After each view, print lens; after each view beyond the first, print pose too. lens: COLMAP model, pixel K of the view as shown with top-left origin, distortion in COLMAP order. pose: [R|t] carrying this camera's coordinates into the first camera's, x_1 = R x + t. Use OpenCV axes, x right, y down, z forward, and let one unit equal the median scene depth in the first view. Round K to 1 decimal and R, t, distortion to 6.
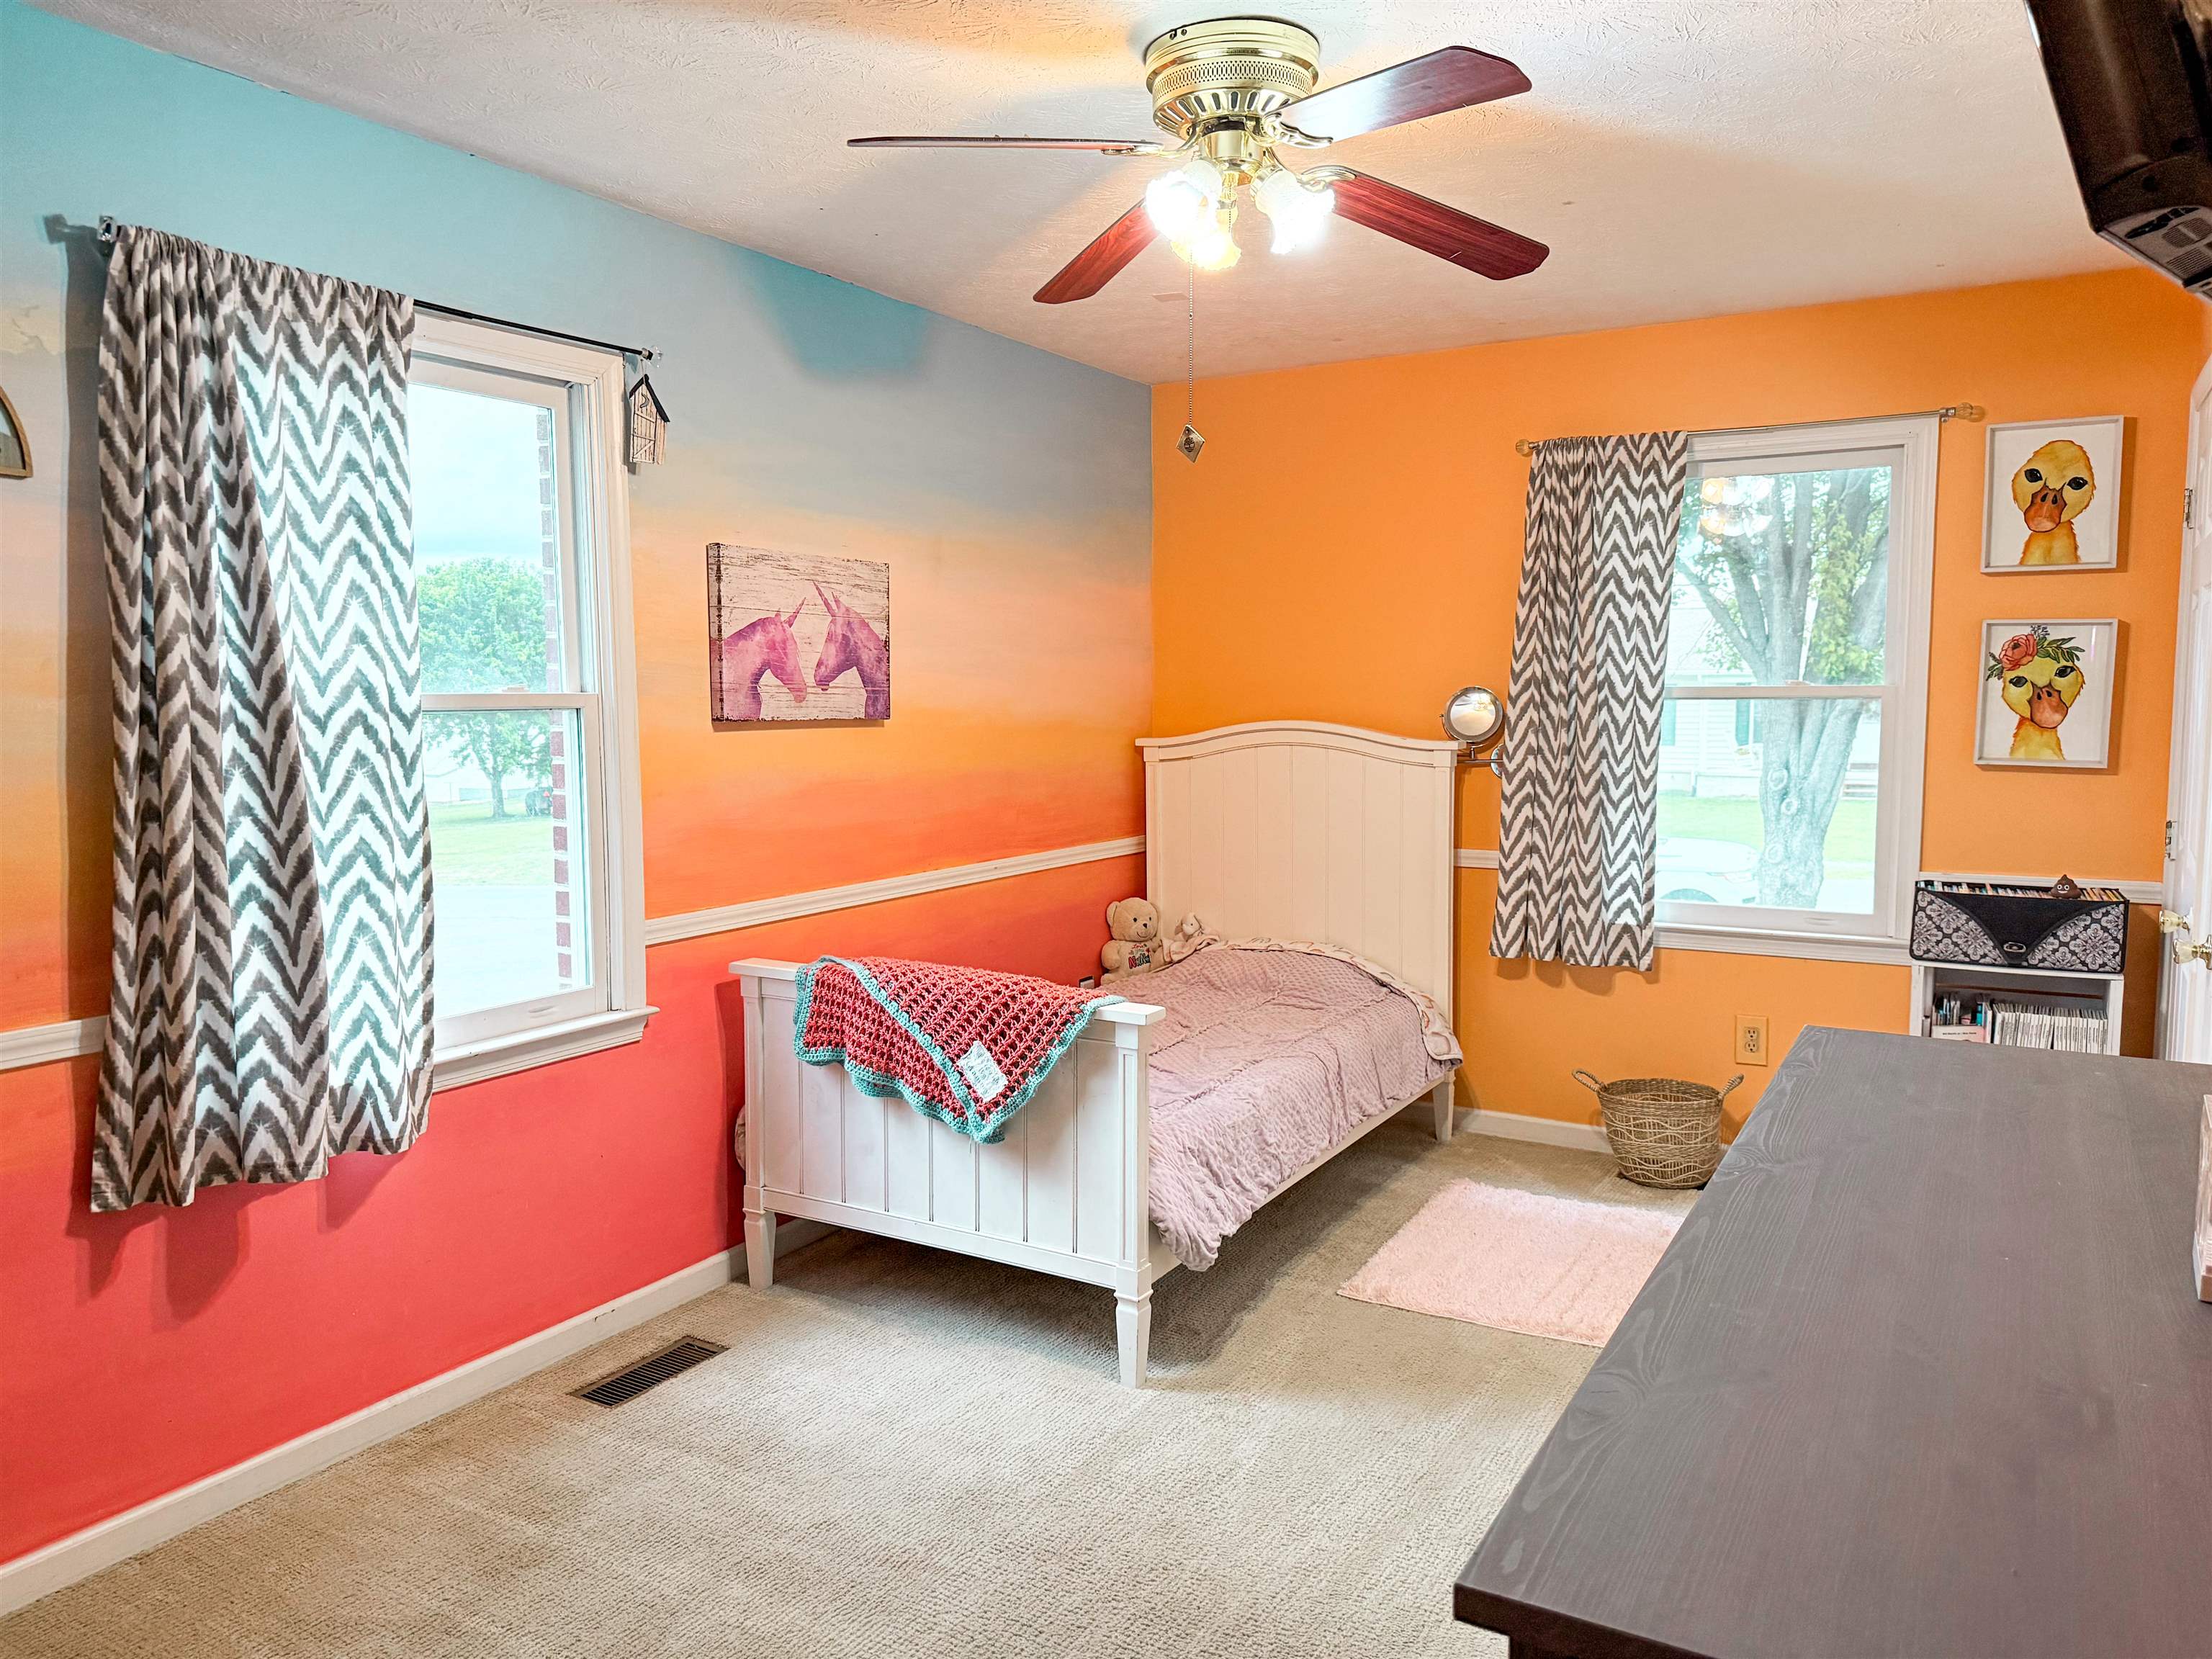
lens RADIAL K [[1570.8, 0, 1106.0], [0, 1570.8, 829.5], [0, 0, 1]] dist [0.009735, -0.000087]
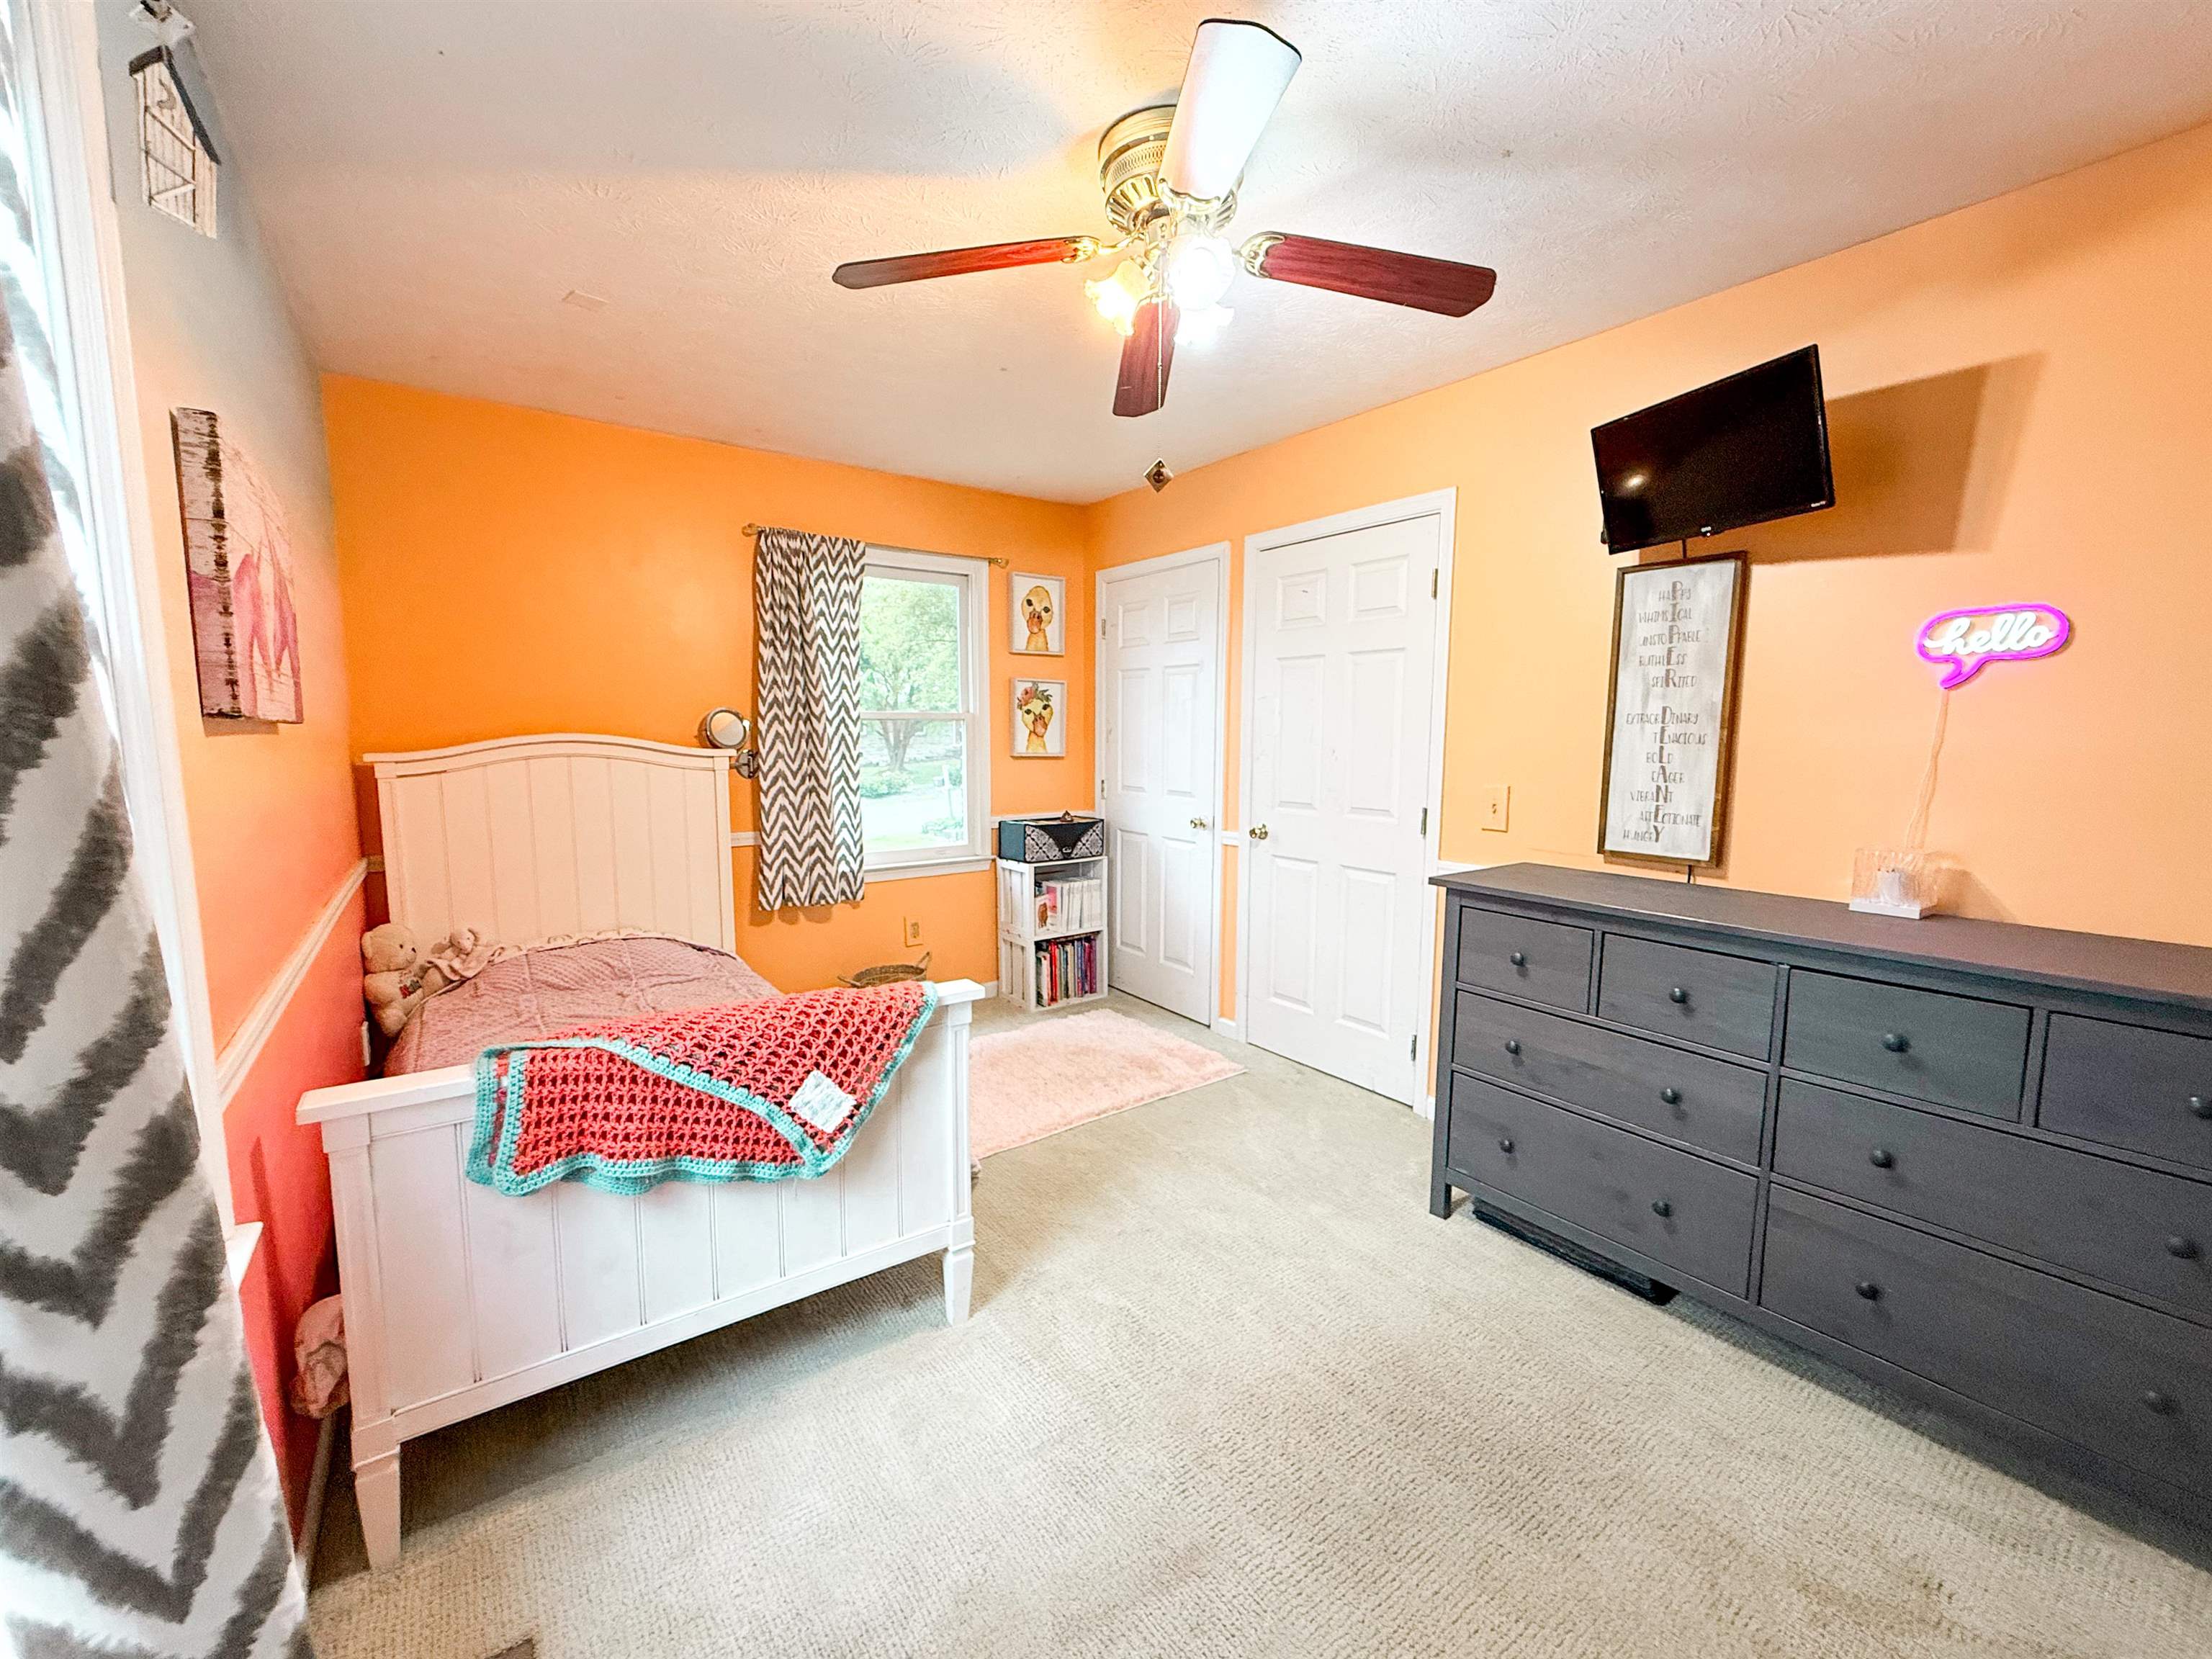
lens RADIAL K [[881.2, 0, 1106.0], [0, 881.2, 829.5], [0, 0, 1]] dist [-0.000714, 0.000750]
pose [[0.401635, -0.097641, 0.910580, -0.370278], [0.077269, 0.994368, 0.072544, -0.023284], [-0.912534, 0.041224, 0.406917, 0.500334]]
